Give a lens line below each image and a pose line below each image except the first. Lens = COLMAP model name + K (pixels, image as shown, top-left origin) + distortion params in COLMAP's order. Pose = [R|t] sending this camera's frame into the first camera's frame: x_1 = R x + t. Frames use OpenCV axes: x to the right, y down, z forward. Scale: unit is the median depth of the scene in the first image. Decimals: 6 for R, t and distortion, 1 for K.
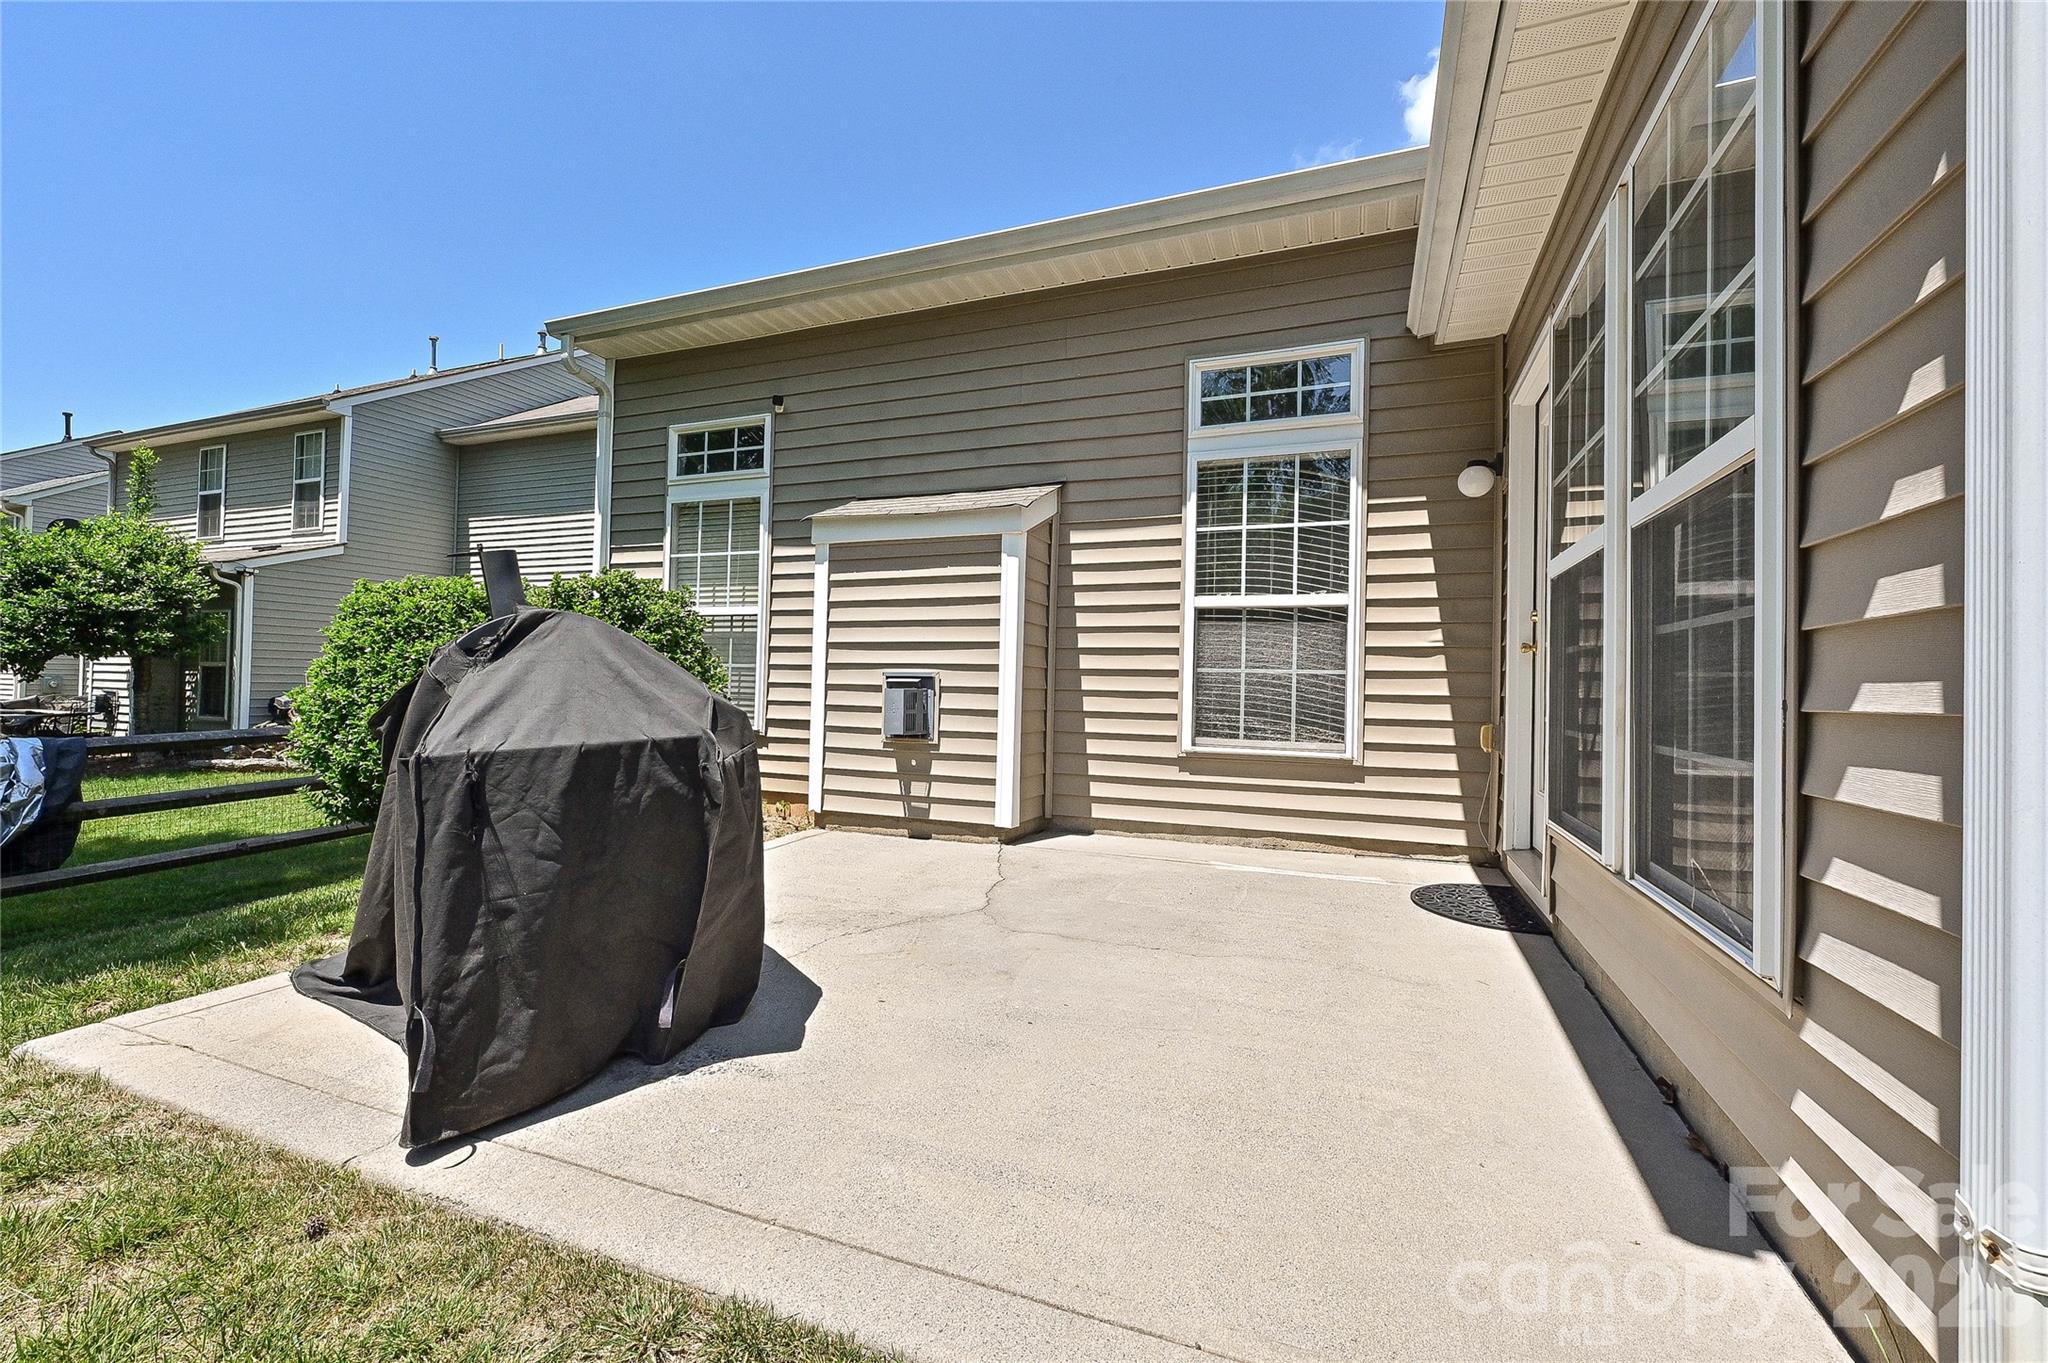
lens RADIAL K [[839.9, 0, 1020.7], [0, 839.9, 670.7], [0, 0, 1]] dist [0.000296, 0.000039]
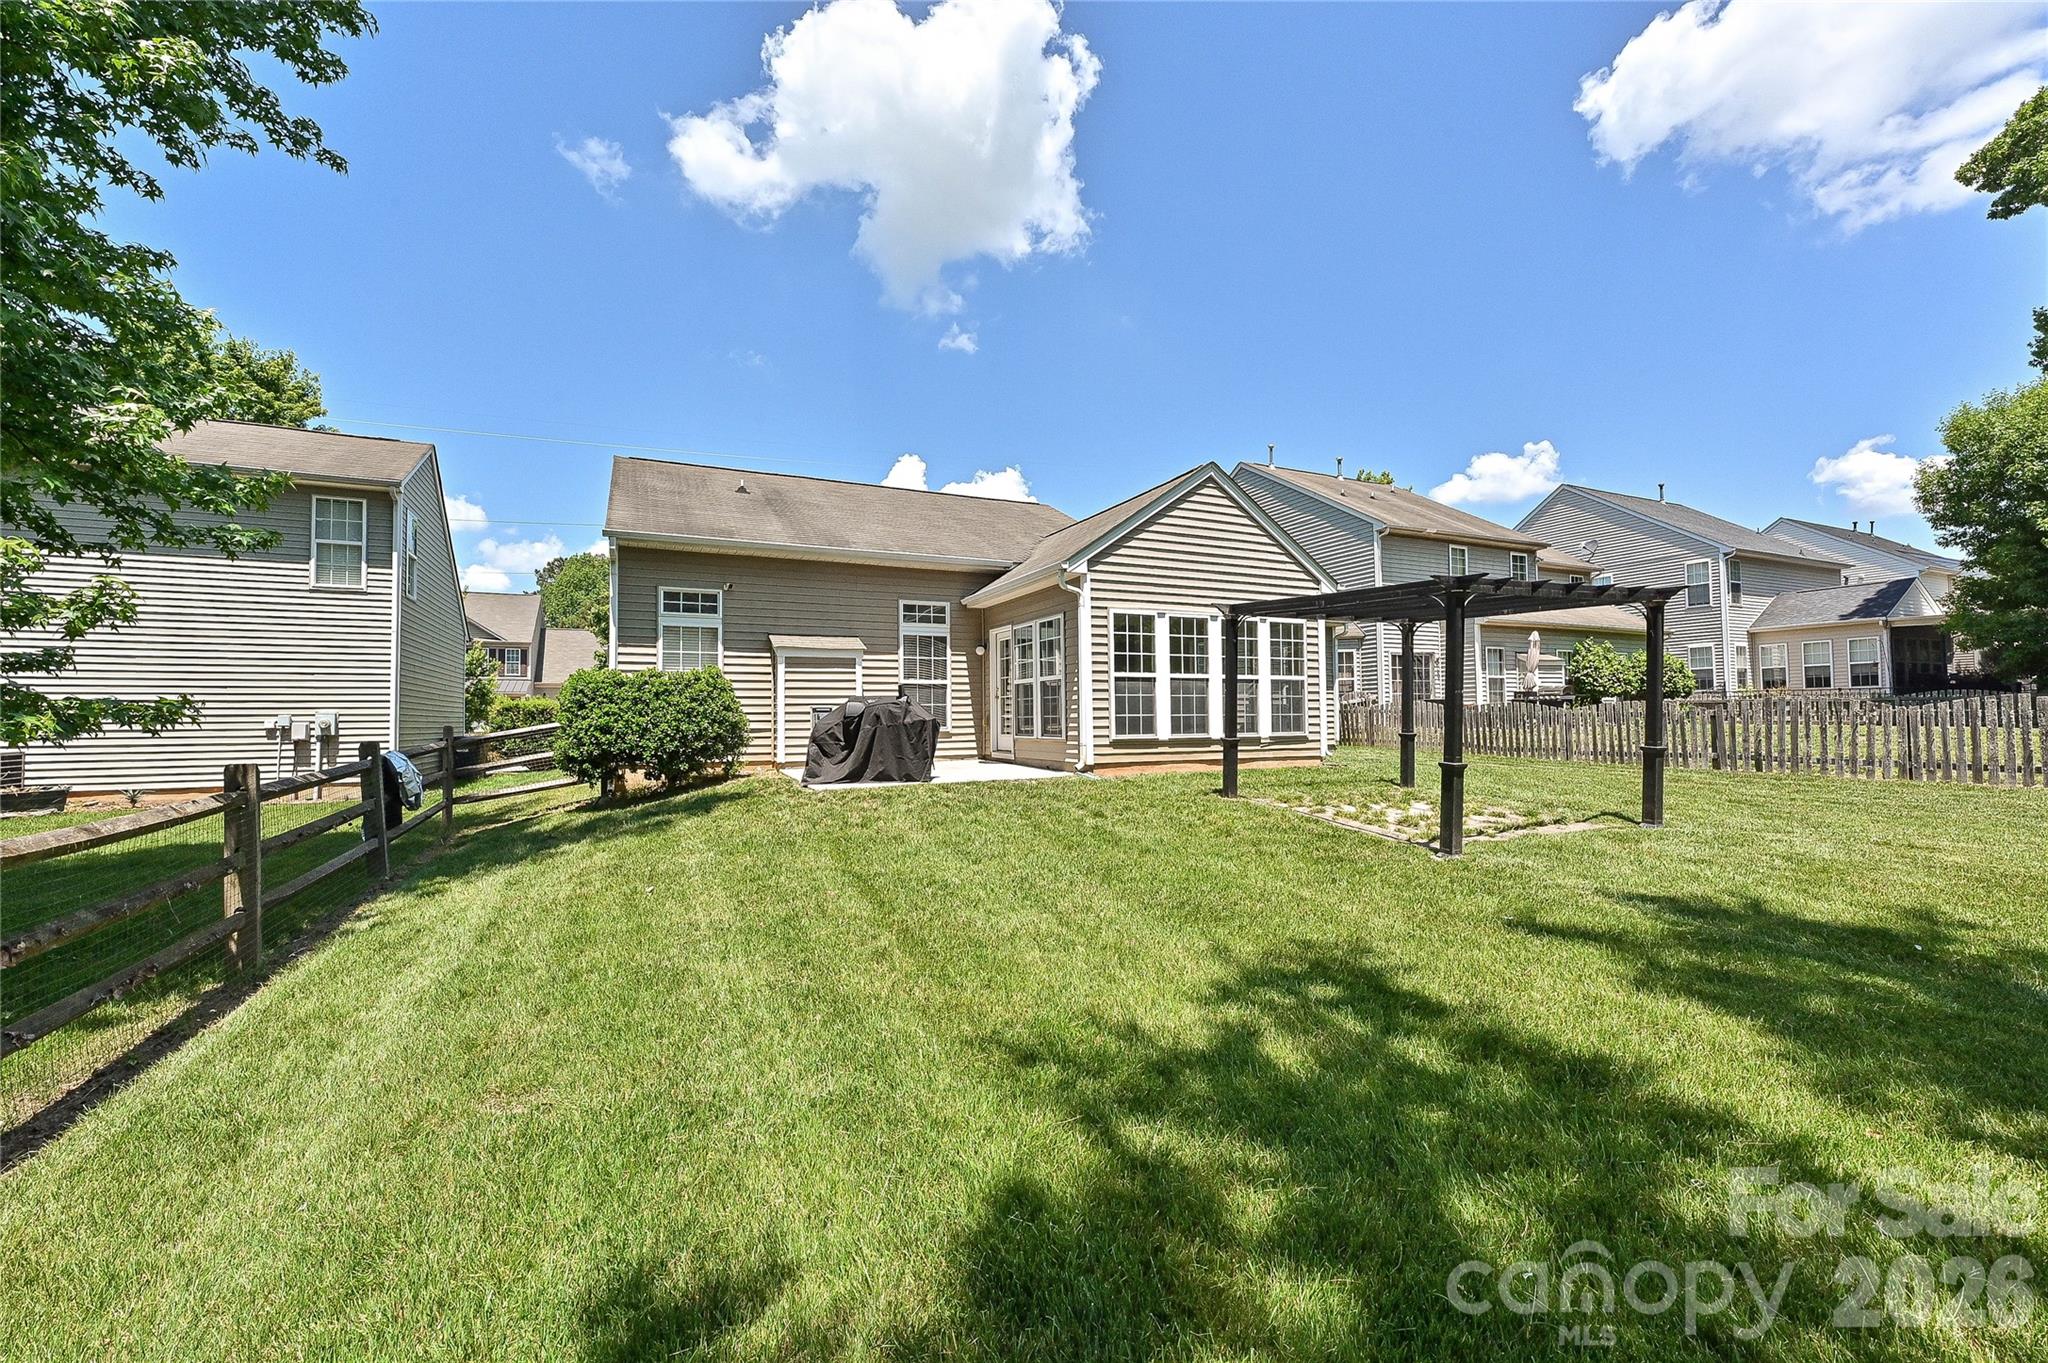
lens RADIAL K [[839.9, 0, 1019.5], [0, 839.9, 692.5], [0, 0, 1]] dist [0.000296, 0.000039]
pose [[0.659445, -0.003429, 0.751745, -1.825342], [0.002062, 0.999994, 0.002753, -0.052734], [-0.751750, -0.000266, 0.659448, -1.321810]]
